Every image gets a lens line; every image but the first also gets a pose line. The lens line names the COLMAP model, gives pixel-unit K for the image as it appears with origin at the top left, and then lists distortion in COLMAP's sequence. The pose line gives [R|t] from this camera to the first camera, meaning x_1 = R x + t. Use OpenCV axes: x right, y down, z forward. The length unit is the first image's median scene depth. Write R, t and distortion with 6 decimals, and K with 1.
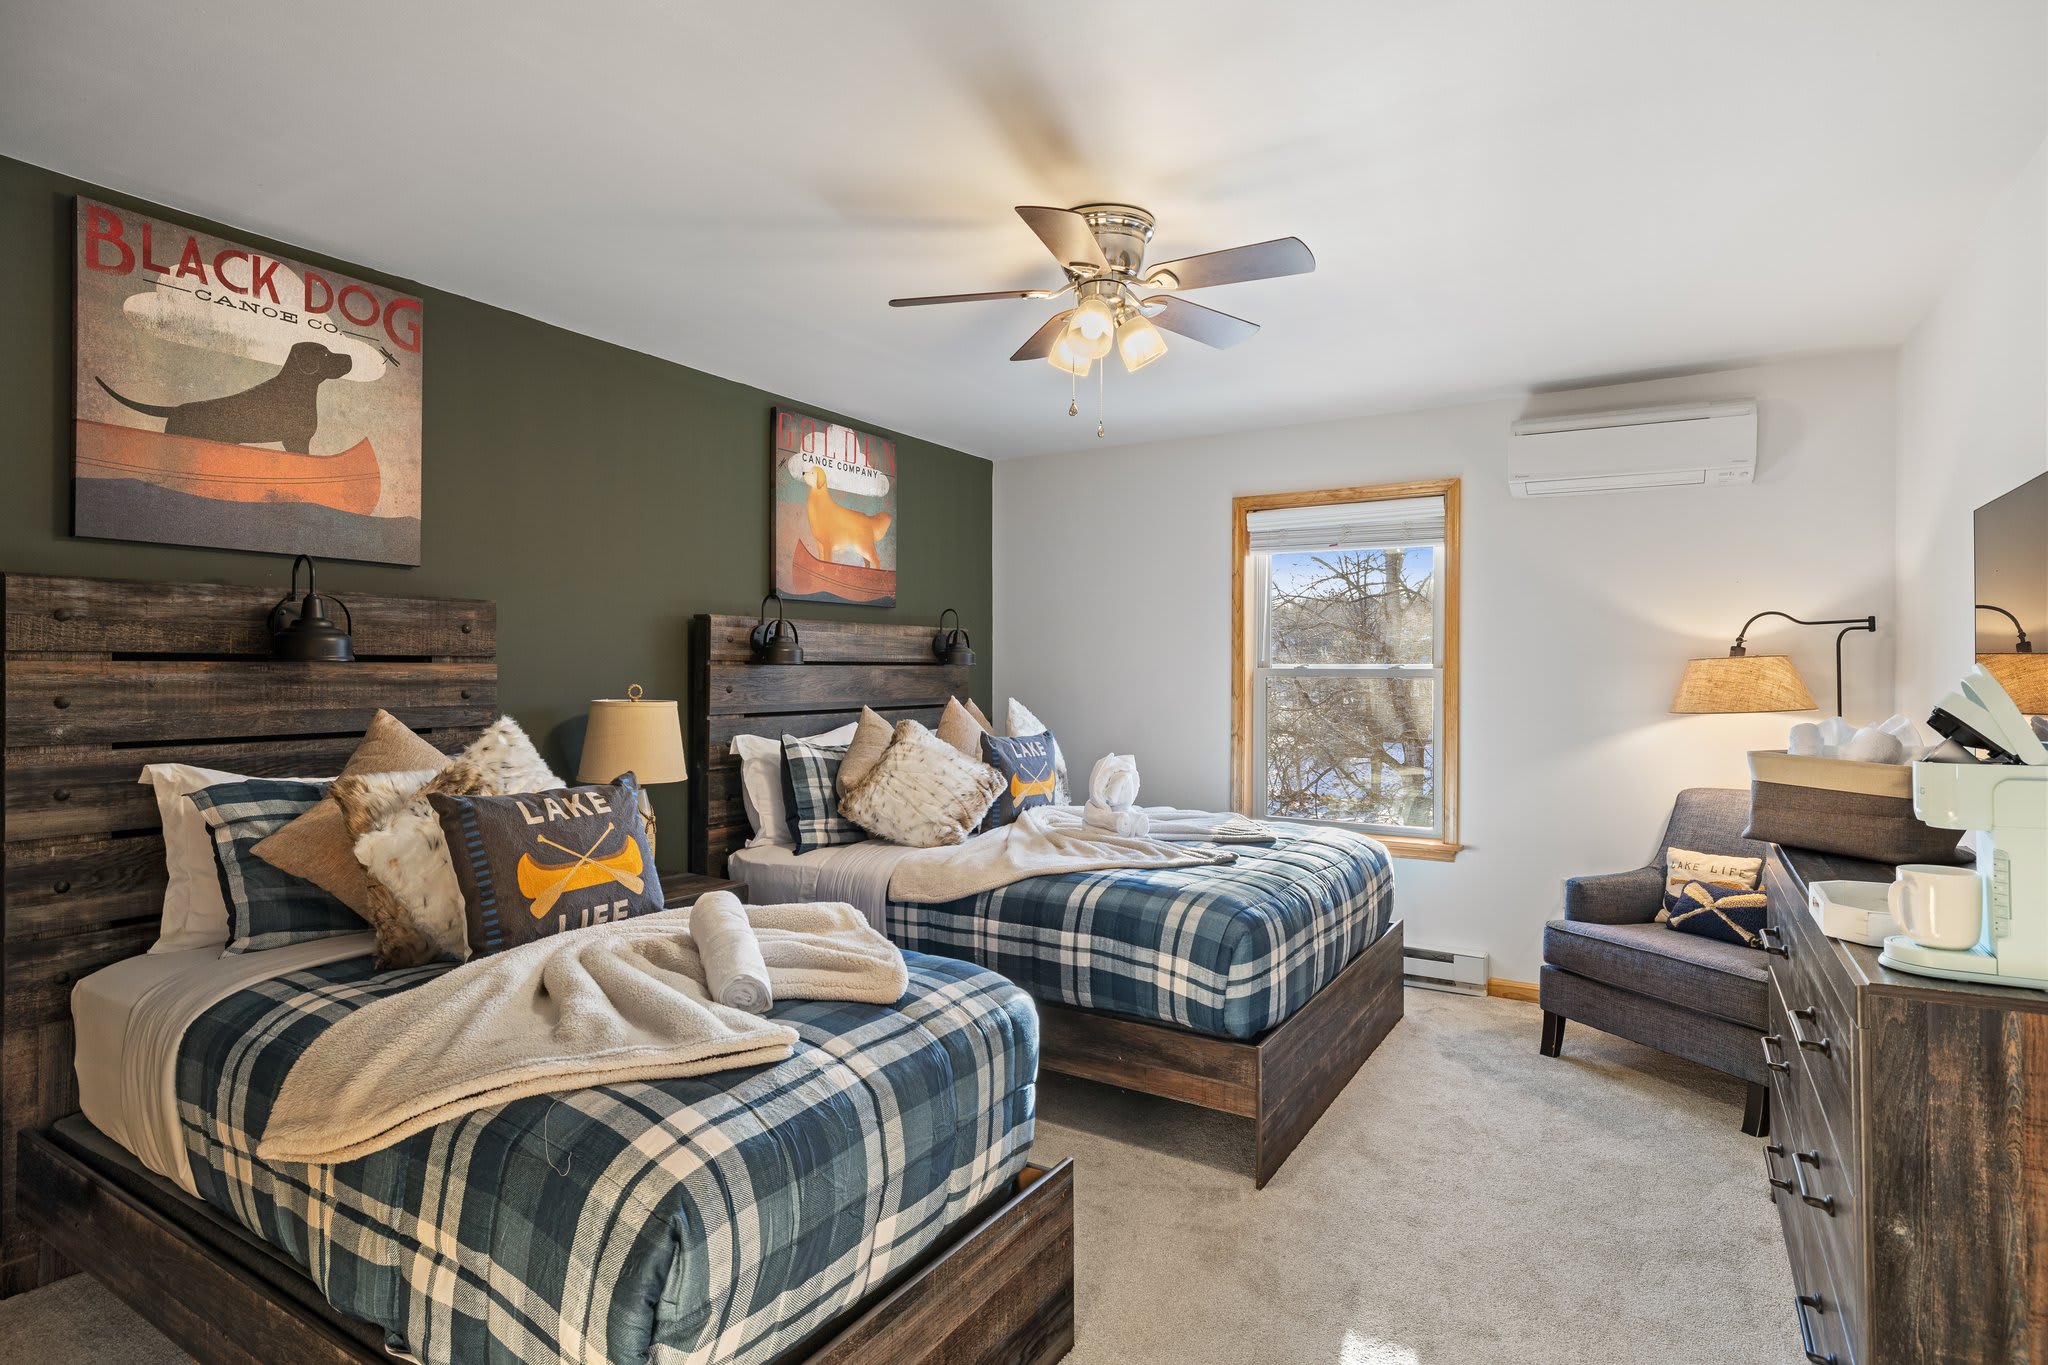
lens RADIAL K [[1047.5, 0, 1024.0], [0, 1047.5, 682.5], [0, 0, 1]] dist [0.001160, 0.000557]
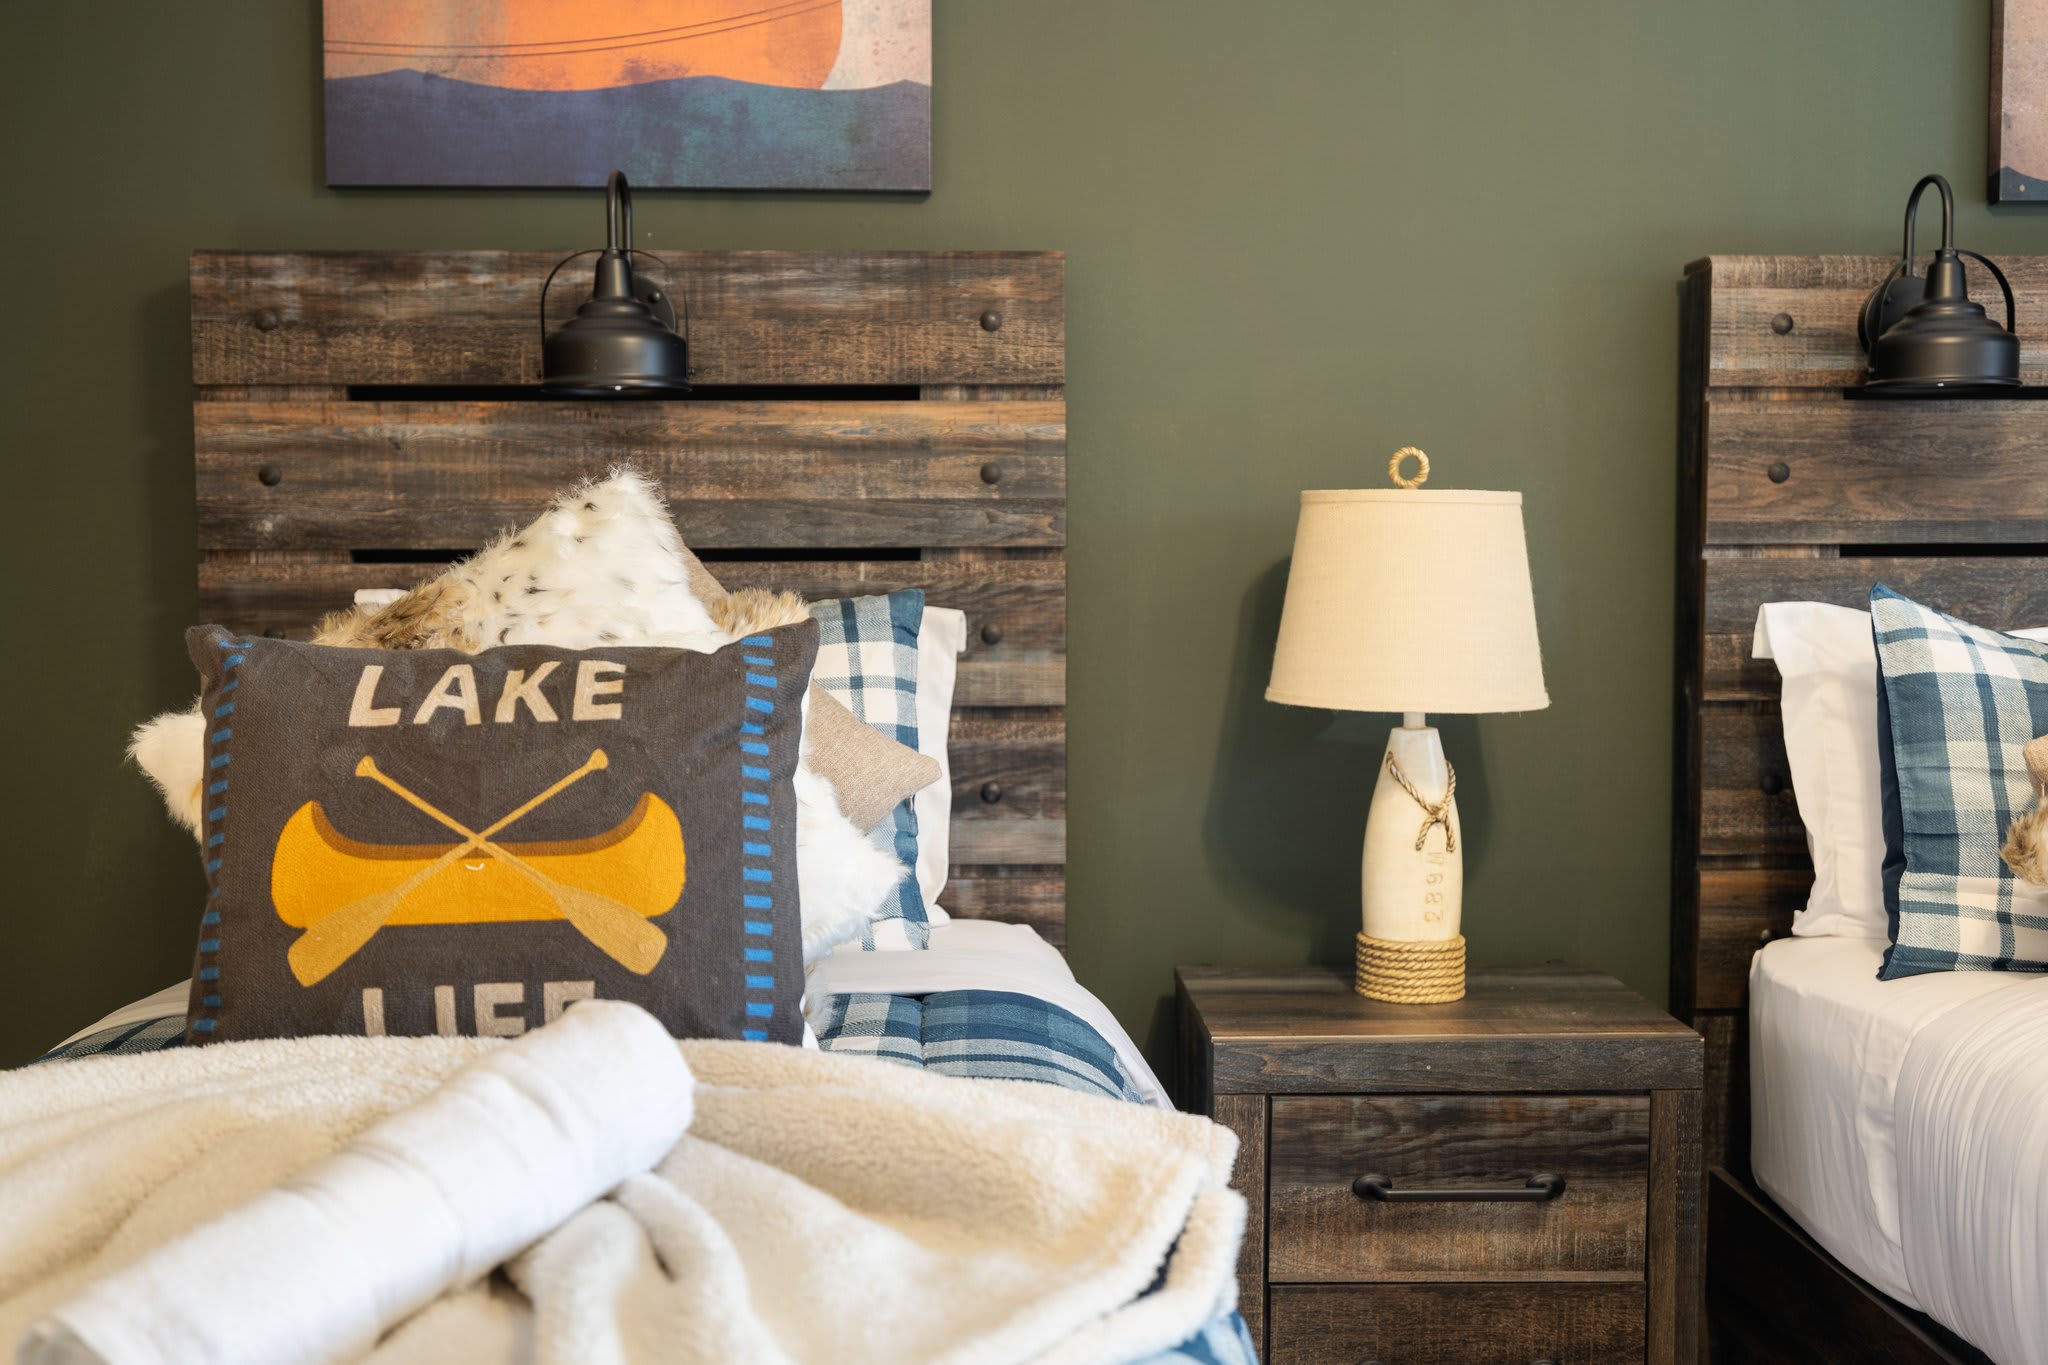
lens RADIAL K [[1962.7, 0, 1024.0], [0, 1962.7, 682.5], [0, 0, 1]] dist [-0.005178, 0.069767]
pose [[0.560459, 0.041553, -0.827139, 0.182554], [-0.004659, 0.998883, 0.047024, 0.072364], [0.828169, -0.022501, 0.560026, 0.673090]]
